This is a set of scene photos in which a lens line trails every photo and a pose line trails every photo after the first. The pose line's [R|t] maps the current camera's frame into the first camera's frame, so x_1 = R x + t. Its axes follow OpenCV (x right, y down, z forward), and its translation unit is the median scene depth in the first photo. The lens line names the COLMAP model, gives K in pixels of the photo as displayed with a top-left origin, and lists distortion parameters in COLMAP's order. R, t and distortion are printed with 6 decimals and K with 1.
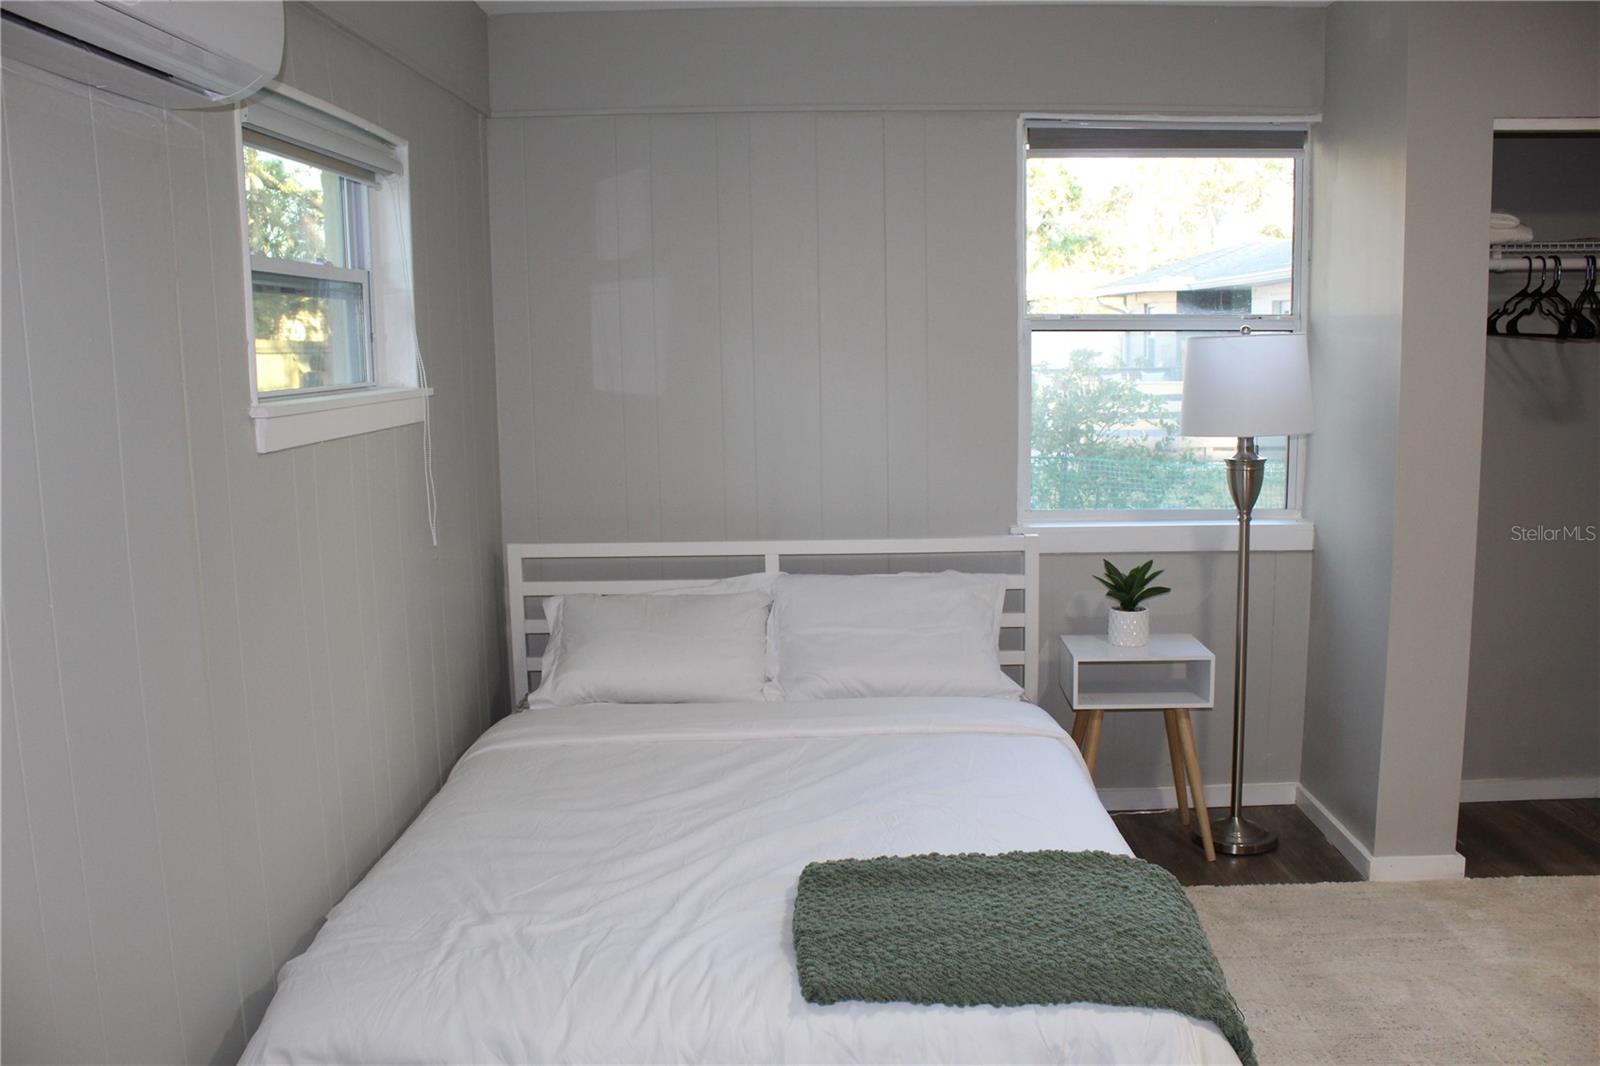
lens RADIAL K [[1324.2, 0, 829.5], [0, 1324.2, 506.2], [0, 0, 1]] dist [-0.150942, 0.104792]
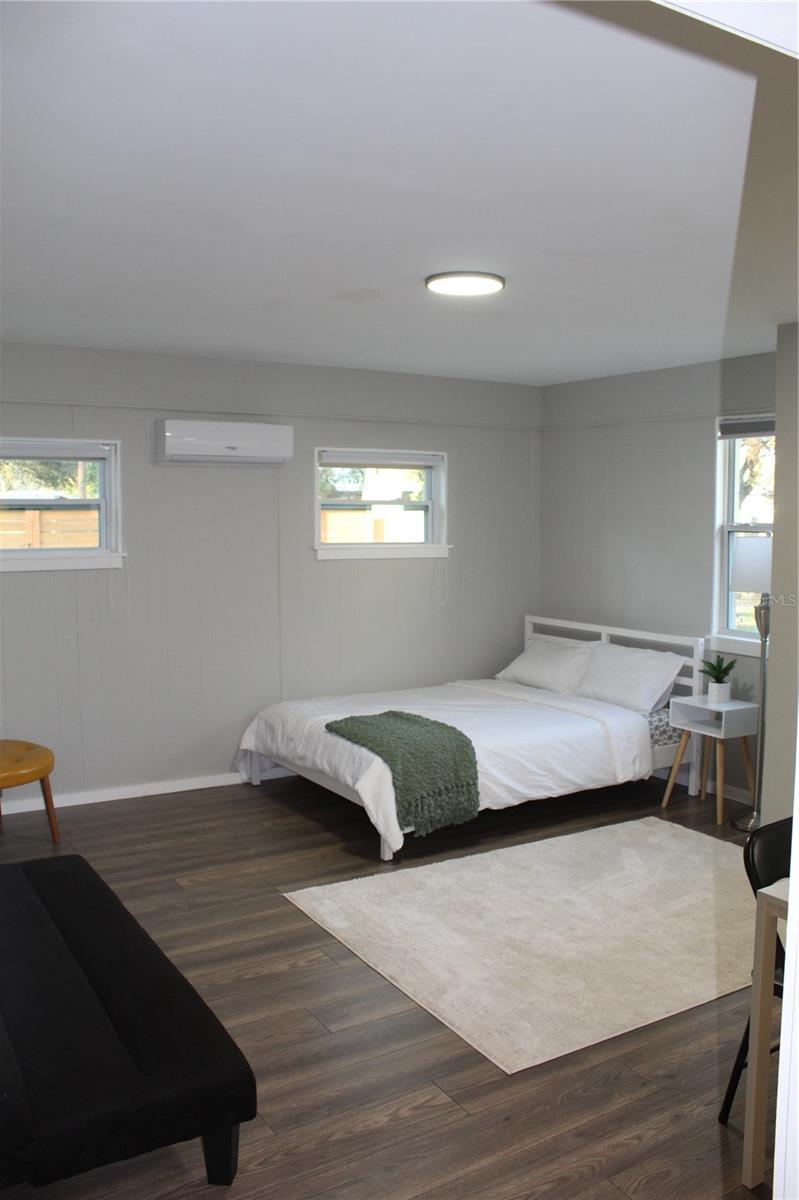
lens RADIAL K [[993.1, 0, 404.3], [0, 993.1, 598.0], [0, 0, 1]] dist [-0.150942, 0.104792]
pose [[0.523521, 0.087280, -0.847530, 1.152803], [-0.121162, 0.992256, 0.027343, -0.023804], [0.843354, 0.088374, 0.530042, -0.114044]]
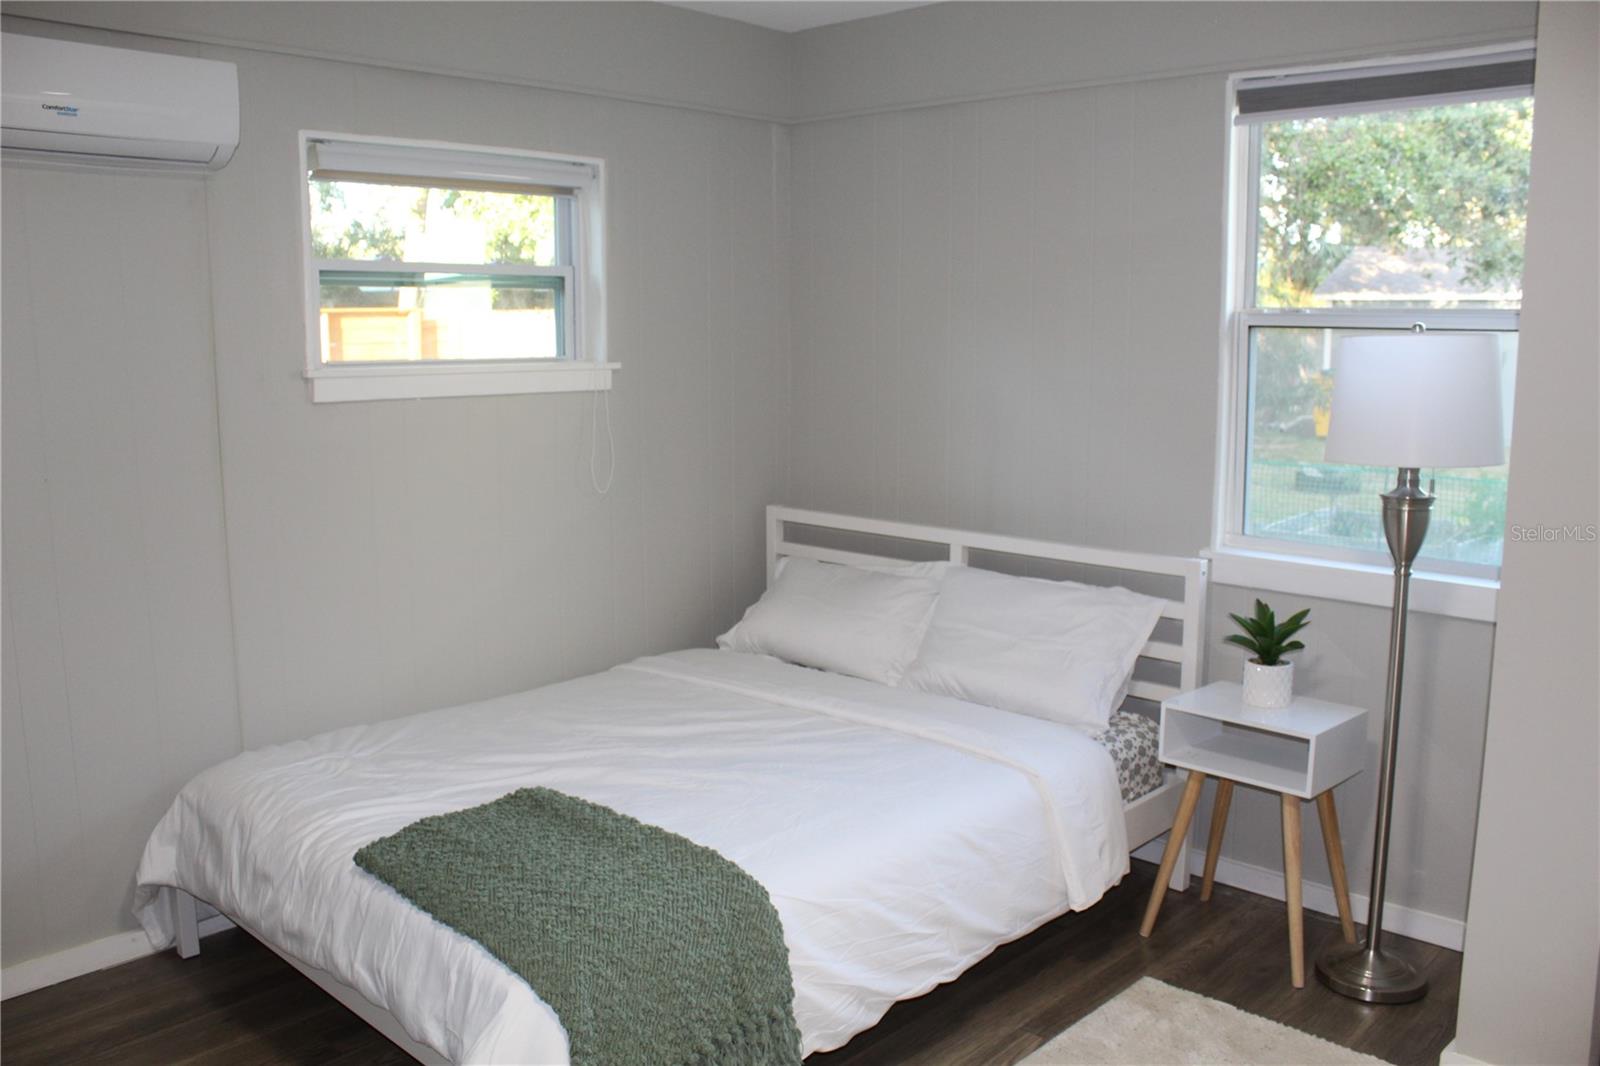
lens RADIAL K [[1324.2, 0, 803.5], [0, 1324.2, 516.2], [0, 0, 1]] dist [-0.150942, 0.104792]
pose [[0.726364, 0.111359, -0.678229, 0.562191], [-0.099563, 0.993427, 0.056483, -0.030622], [0.680060, 0.026499, 0.732677, 0.194646]]
